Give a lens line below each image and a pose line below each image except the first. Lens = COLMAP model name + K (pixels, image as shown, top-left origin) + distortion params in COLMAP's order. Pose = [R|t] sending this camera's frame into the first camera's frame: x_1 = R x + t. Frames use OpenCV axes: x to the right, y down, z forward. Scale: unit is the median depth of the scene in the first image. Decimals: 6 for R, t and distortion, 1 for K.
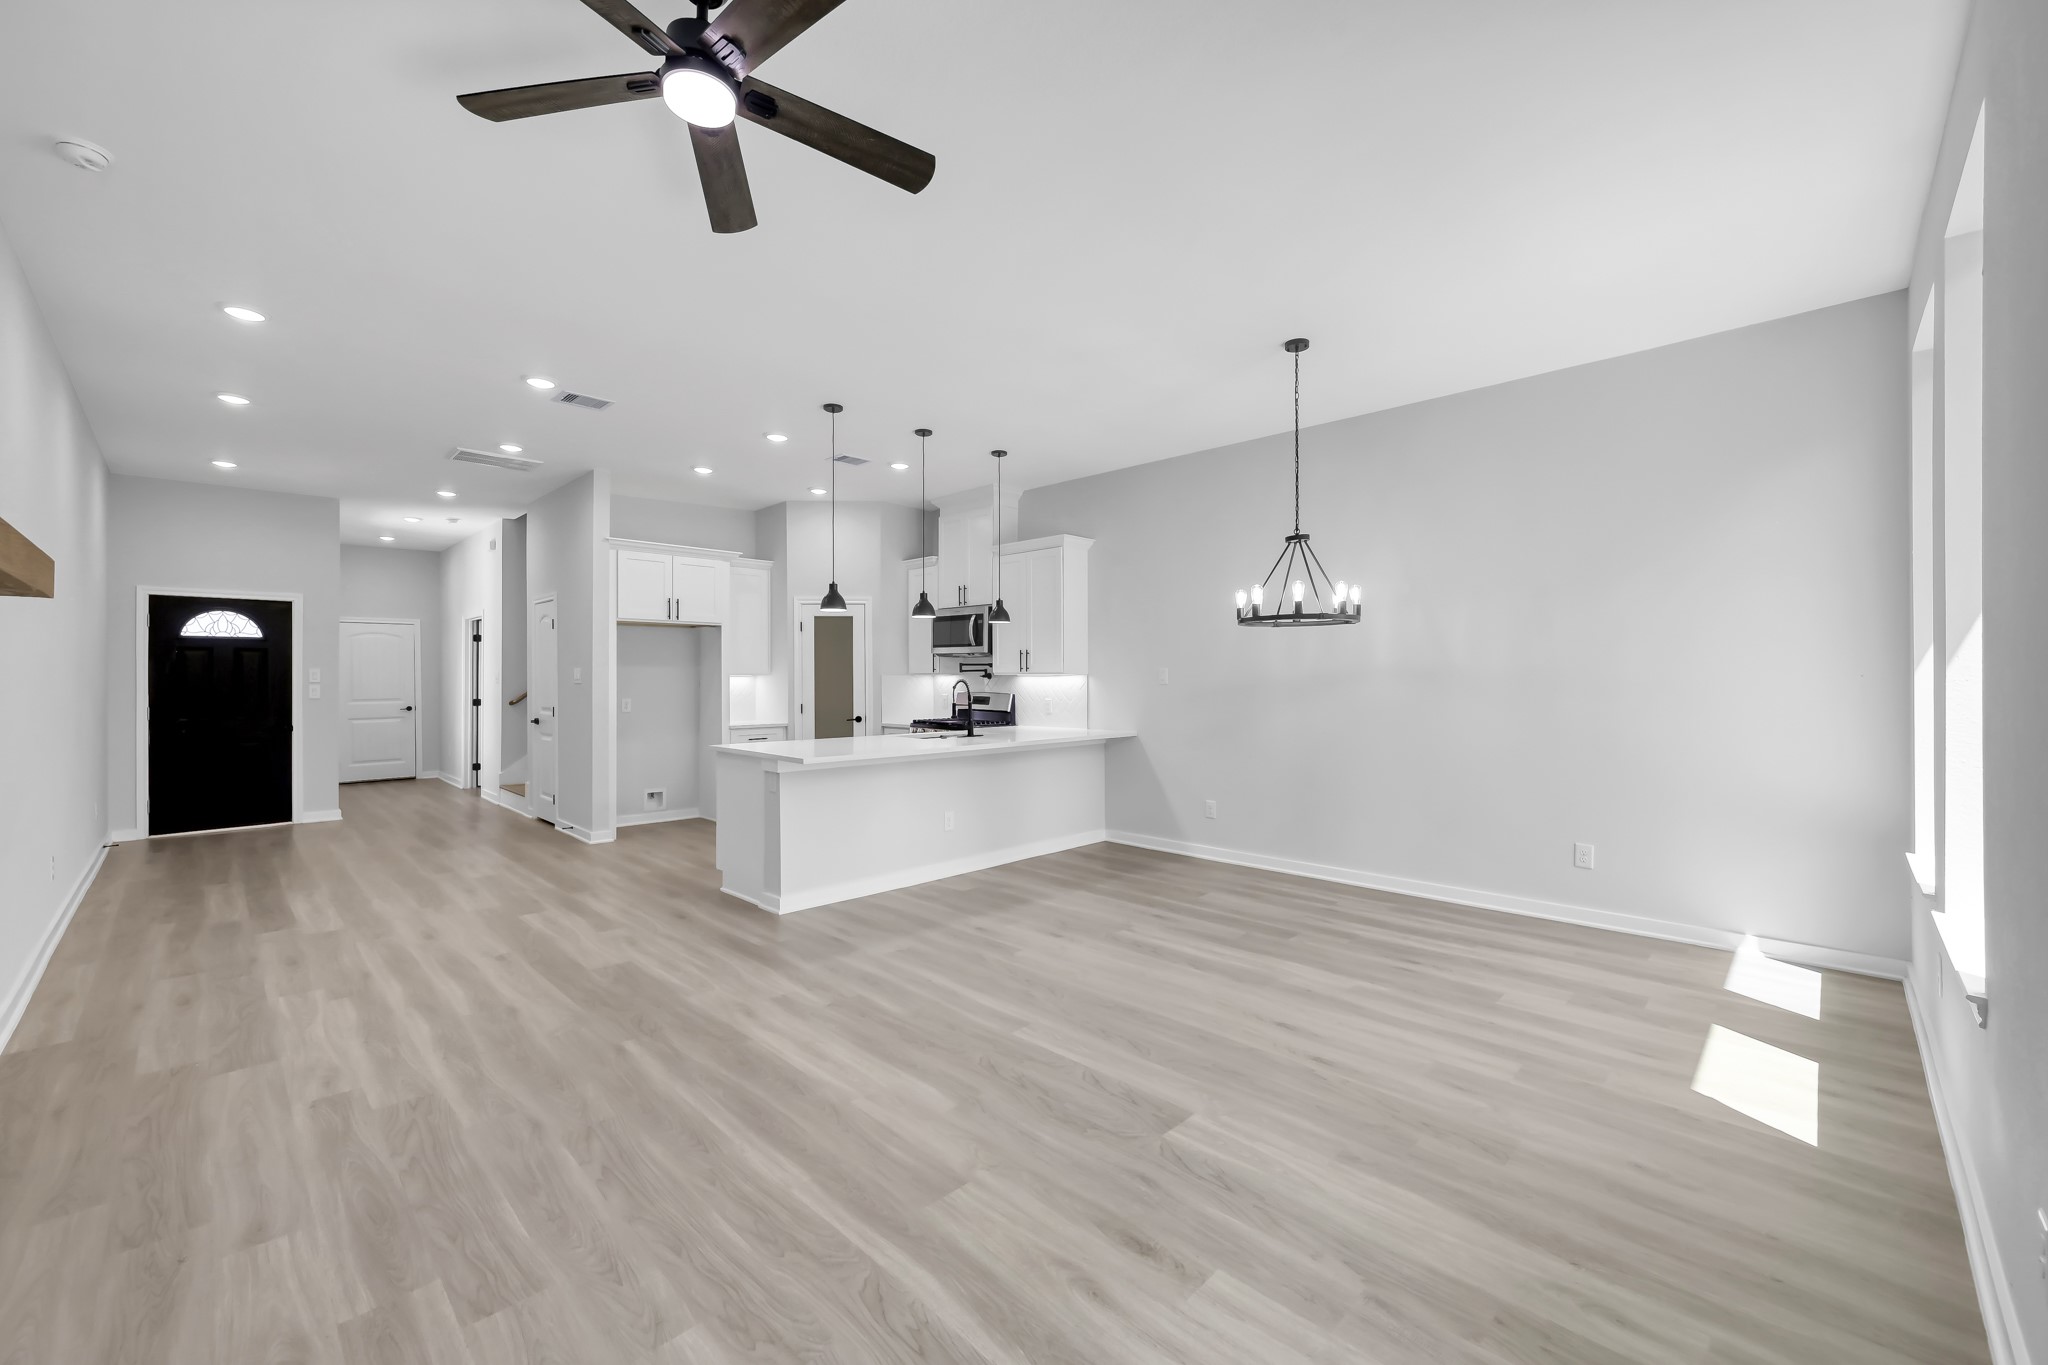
lens RADIAL K [[819.6, 0, 1017.2], [0, 819.6, 677.5], [0, 0, 1]] dist [-0.001155, 0.000047]
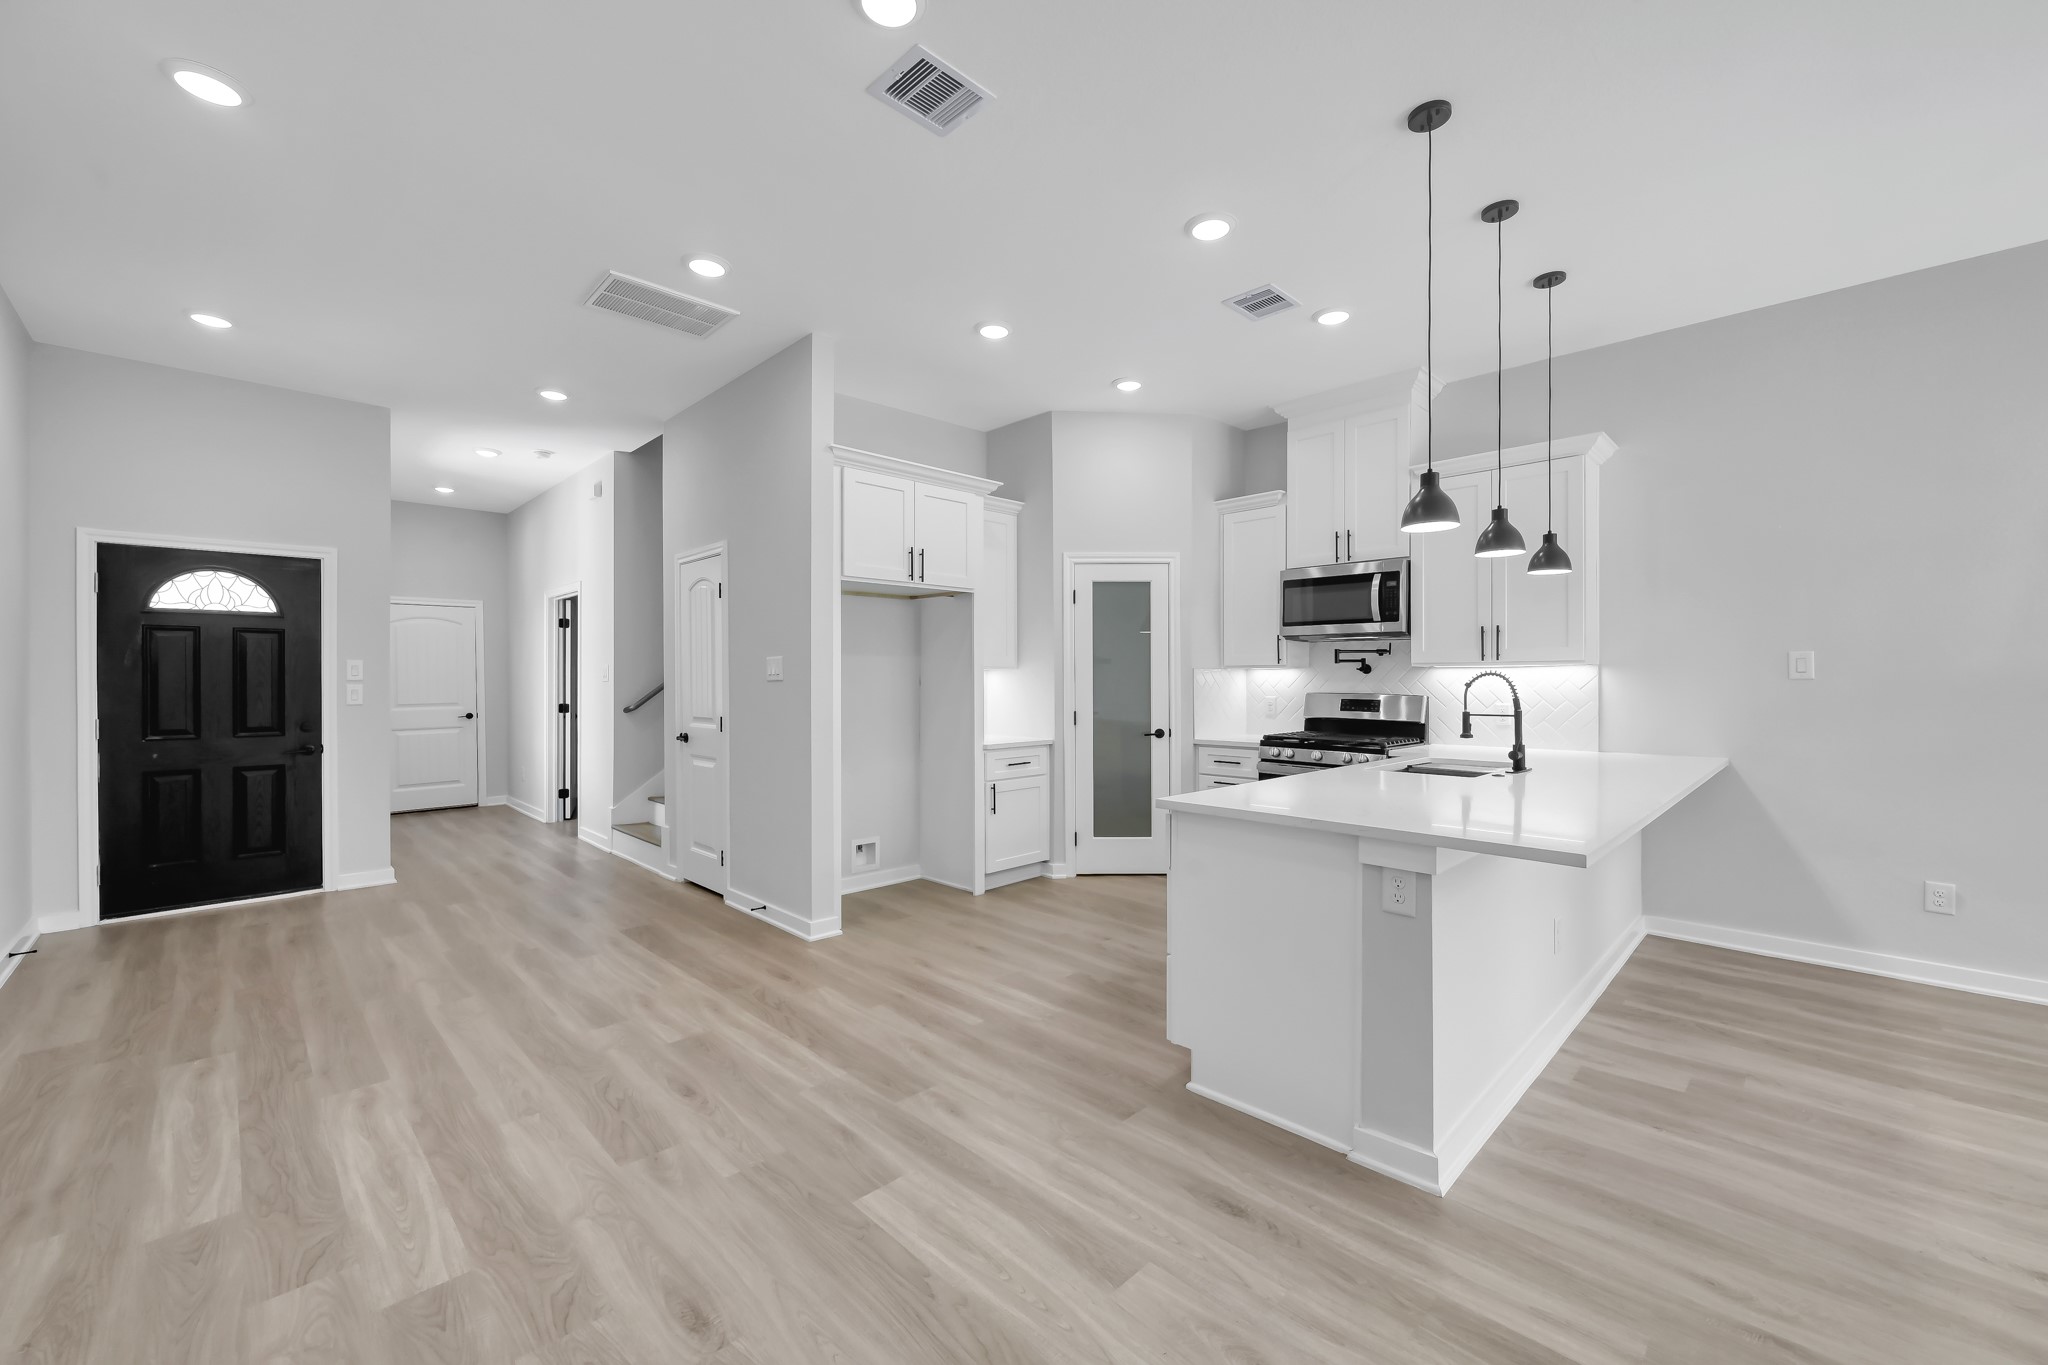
lens RADIAL K [[808.4, 0, 1026.7], [0, 808.4, 682.8], [0, 0, 1]] dist [0.001124, -0.000357]
pose [[0.999997, -0.001935, -0.001621, -0.342260], [0.001941, 0.999991, 0.003712, 0.007247], [0.001614, -0.003715, 0.999992, 0.377506]]
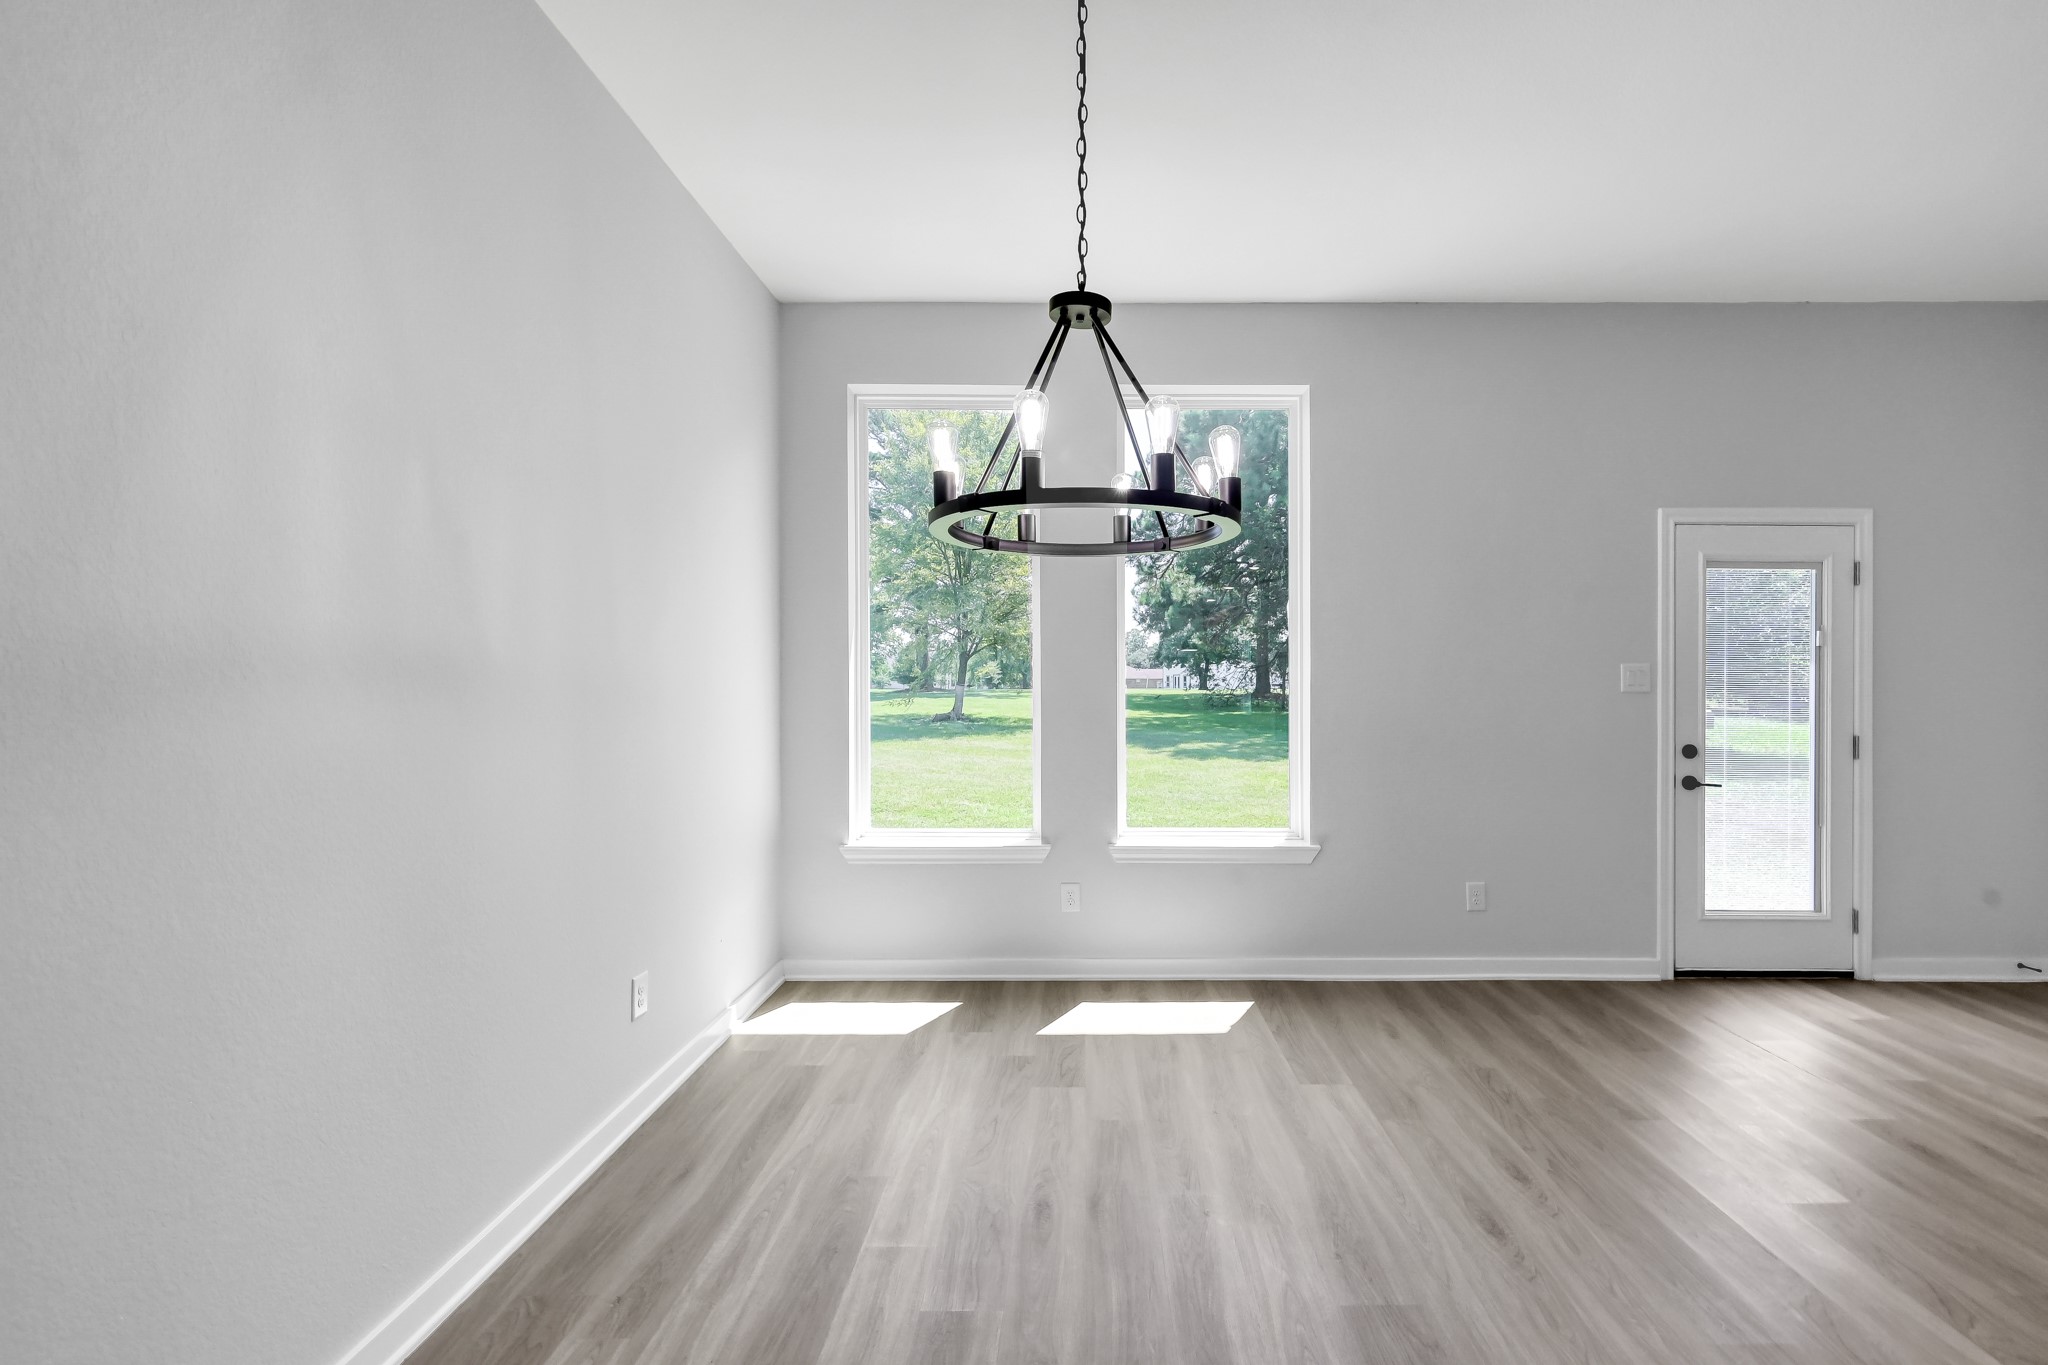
lens RADIAL K [[832.6, 0, 1086.3], [0, 832.6, 694.5], [0, 0, 1]] dist [-0.000135, -0.000221]
pose [[-0.708301, -0.000808, 0.705910, 0.044370], [0.003664, 0.999982, 0.004822, 0.005426], [-0.705901, 0.006002, -0.708285, 0.748897]]
